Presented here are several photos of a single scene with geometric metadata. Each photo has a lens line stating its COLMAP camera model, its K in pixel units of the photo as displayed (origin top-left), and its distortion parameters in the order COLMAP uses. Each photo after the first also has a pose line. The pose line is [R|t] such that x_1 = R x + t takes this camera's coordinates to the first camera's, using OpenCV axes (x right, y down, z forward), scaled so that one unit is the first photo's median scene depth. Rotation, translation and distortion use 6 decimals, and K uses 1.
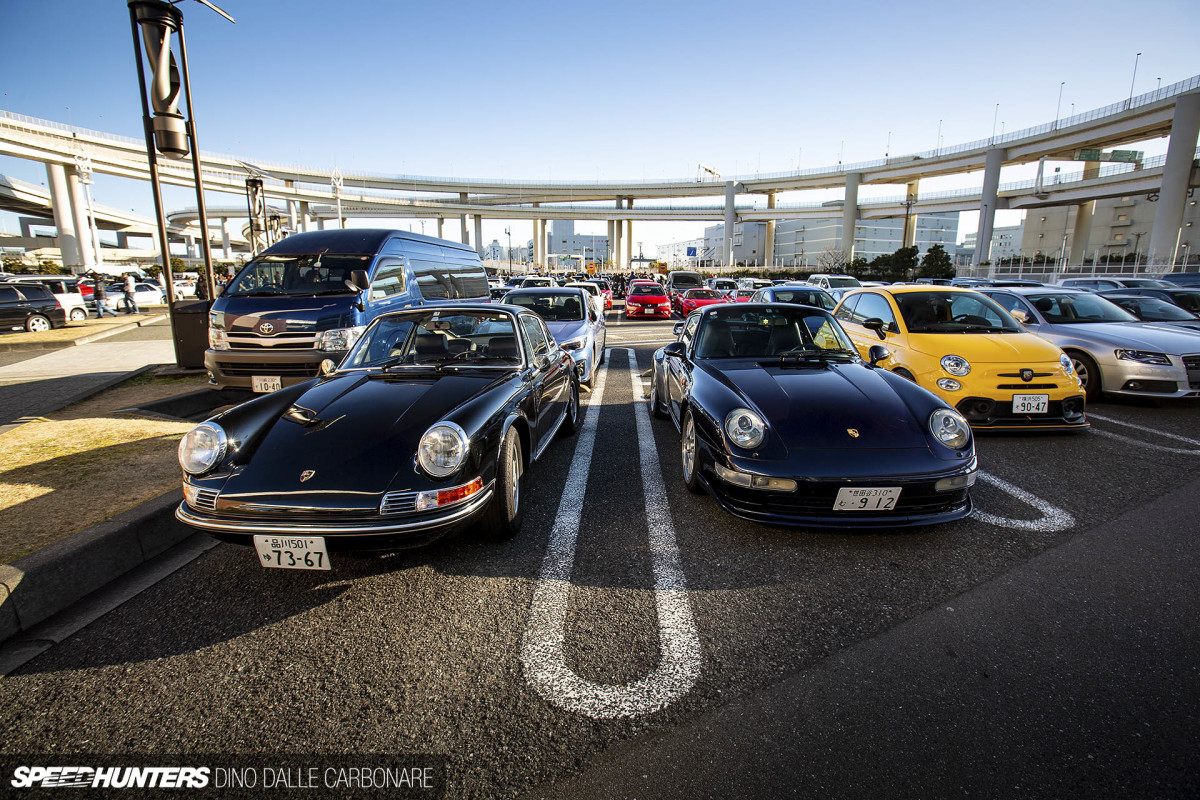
lens RADIAL K [[570.9, 0, 600.0], [0, 570.9, 400.0], [0, 0, 1]] dist [-0.000328, -0.000068]
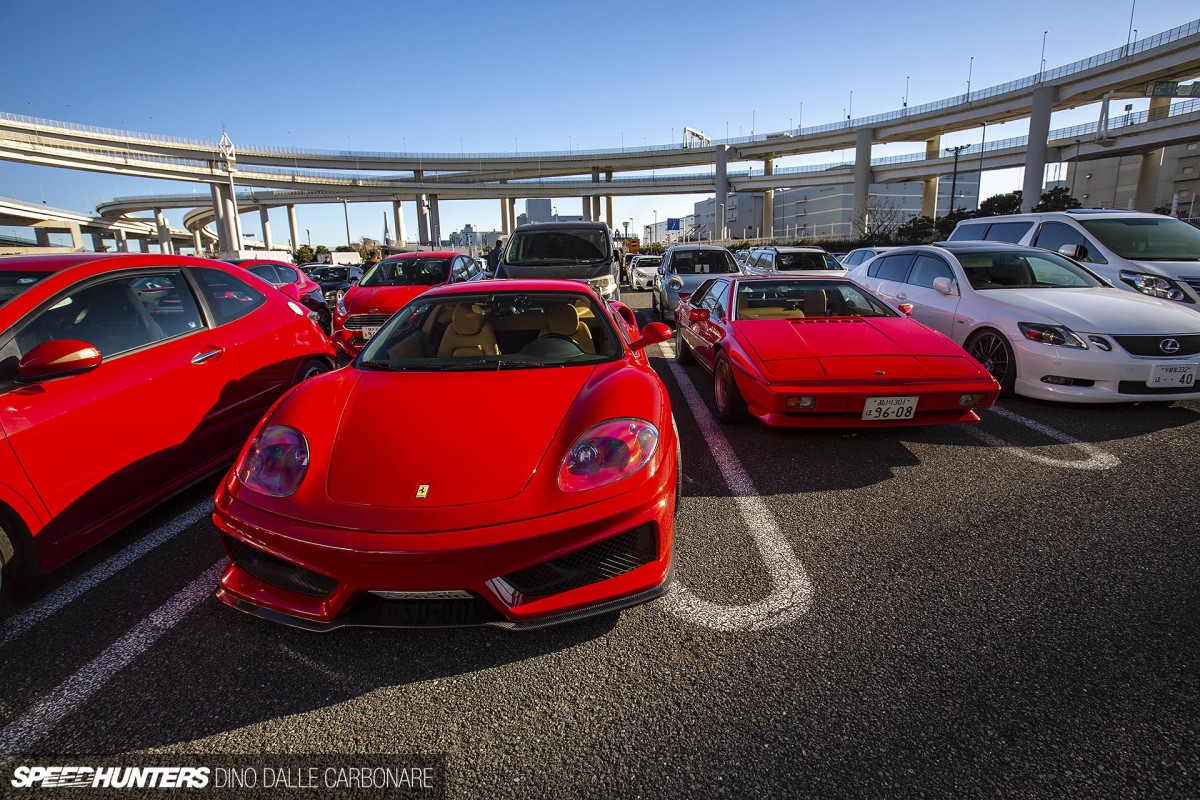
lens RADIAL K [[593.1, 0, 600.0], [0, 593.1, 400.0], [0, 0, 1]] dist [-0.019842, 0.017446]
pose [[0.999364, -0.034451, 0.009170, 0.024304], [0.034278, 0.999243, 0.018407, -0.020828], [-0.009798, -0.018081, 0.999789, 0.101559]]
